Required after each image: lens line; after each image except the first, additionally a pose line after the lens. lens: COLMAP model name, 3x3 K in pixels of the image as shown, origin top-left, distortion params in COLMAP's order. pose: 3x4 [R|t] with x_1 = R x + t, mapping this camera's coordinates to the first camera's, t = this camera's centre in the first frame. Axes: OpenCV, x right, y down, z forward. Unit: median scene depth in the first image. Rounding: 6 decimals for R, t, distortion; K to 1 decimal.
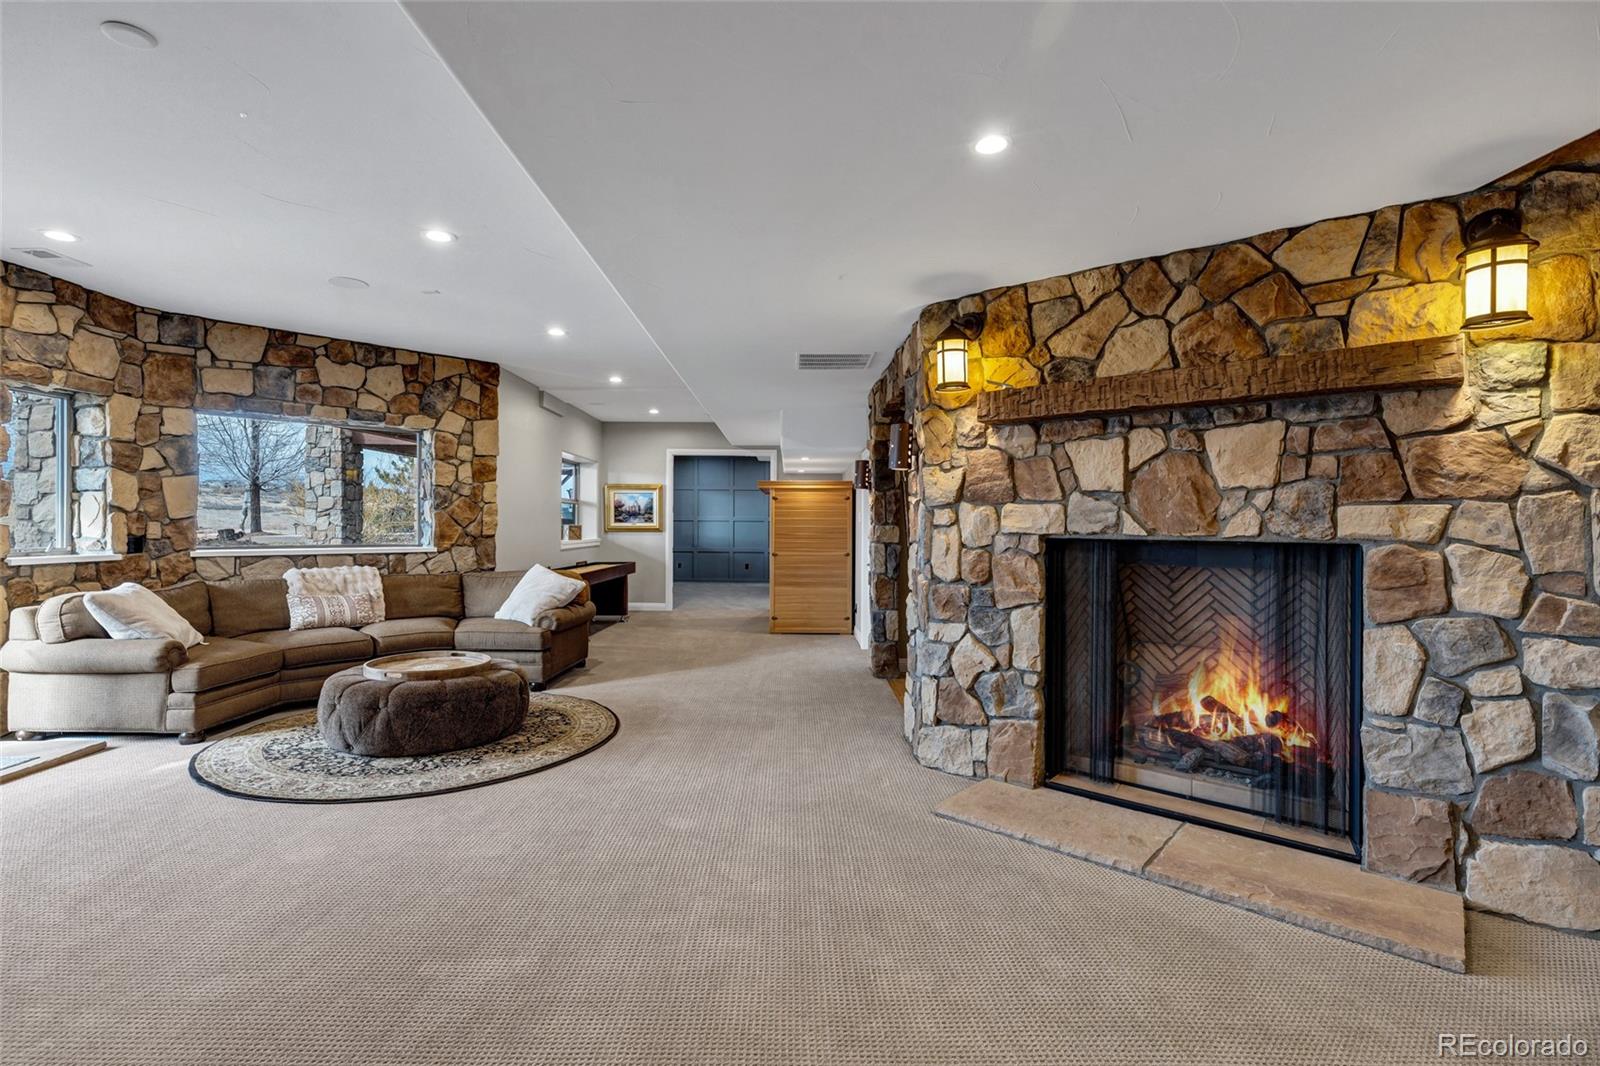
lens RADIAL K [[771.2, 0, 794.3], [0, 771.2, 526.4], [0, 0, 1]] dist [0.005773, -0.000345]
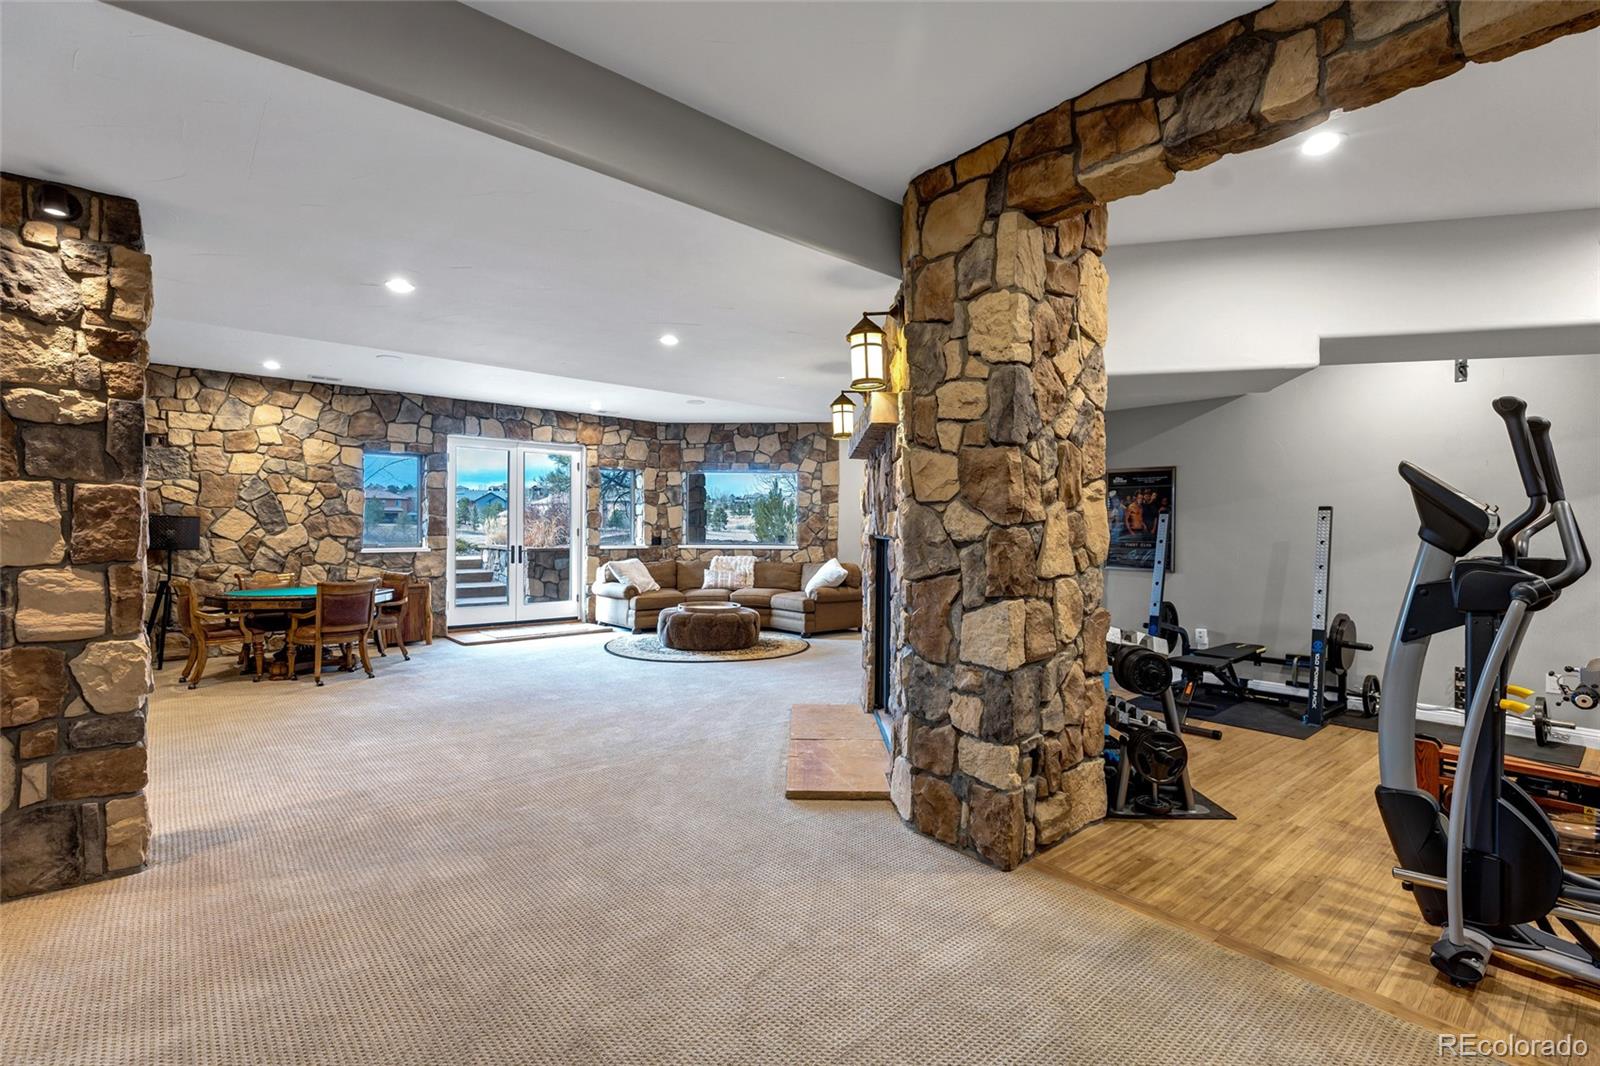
lens RADIAL K [[744.5, 0, 770.0], [0, 744.5, 548.3], [0, 0, 1]] dist [0.000848, -0.001283]
pose [[0.634783, 0.015483, -0.772536, 0.744733], [-0.005774, 0.999866, 0.015294, 0.009395], [0.772669, -0.005248, 0.634787, -0.002926]]
